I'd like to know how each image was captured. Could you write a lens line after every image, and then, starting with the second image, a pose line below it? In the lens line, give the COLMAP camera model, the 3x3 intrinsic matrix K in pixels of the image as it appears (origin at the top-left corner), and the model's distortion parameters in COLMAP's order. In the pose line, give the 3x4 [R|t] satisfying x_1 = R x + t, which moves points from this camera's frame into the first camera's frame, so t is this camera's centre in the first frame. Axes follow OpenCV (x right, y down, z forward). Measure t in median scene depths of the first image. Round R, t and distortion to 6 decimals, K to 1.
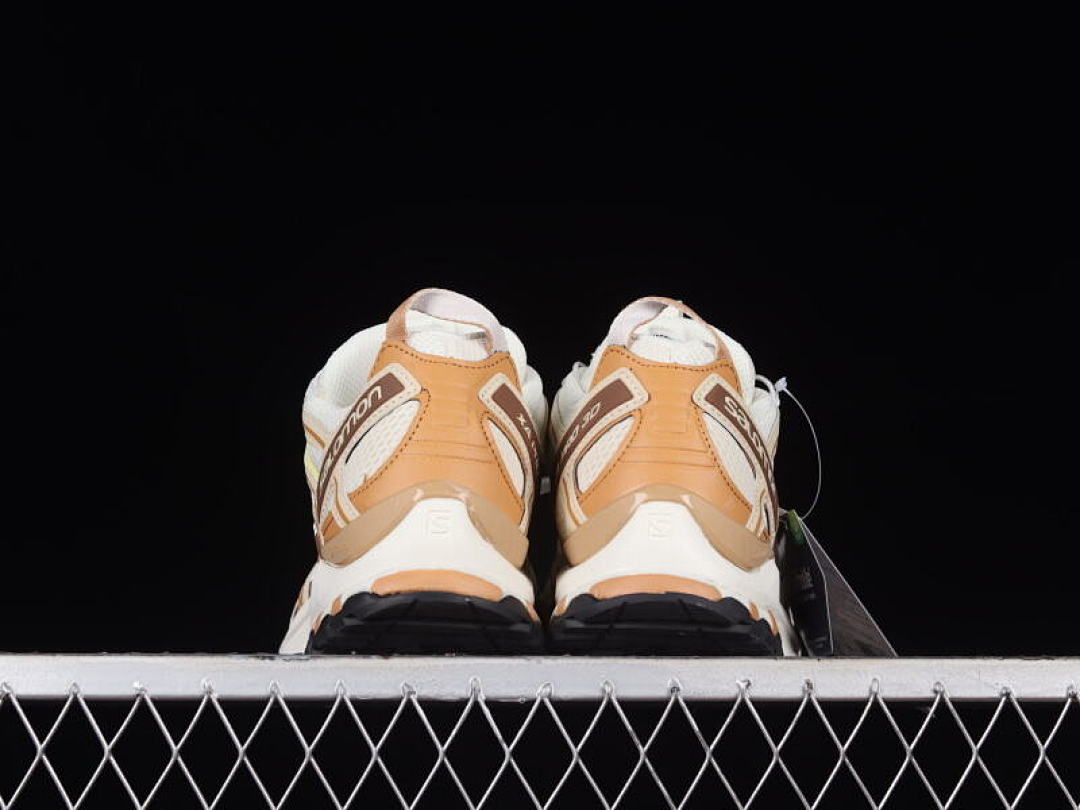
lens RADIAL K [[3272.8, 0, 539.9], [0, 3272.8, 405.4], [0, 0, 1]] dist [0.066713, 0.000000]
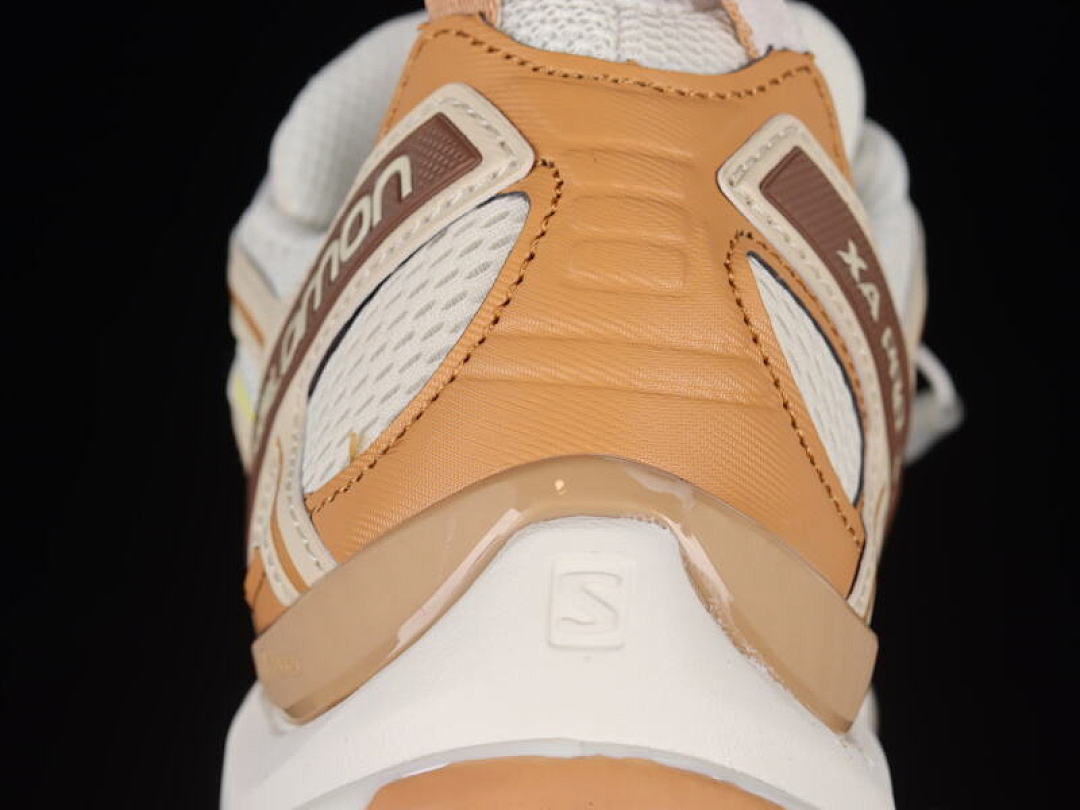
lens RADIAL K [[3272.8, 0, 540.0], [0, 3272.8, 404.5], [0, 0, 1]] dist [0.066713, 0.000000]
pose [[0.996091, -0.004352, -0.088228, -0.007938], [0.005830, 0.999847, 0.016502, 0.013104], [0.088143, -0.016952, 0.995964, 0.679937]]
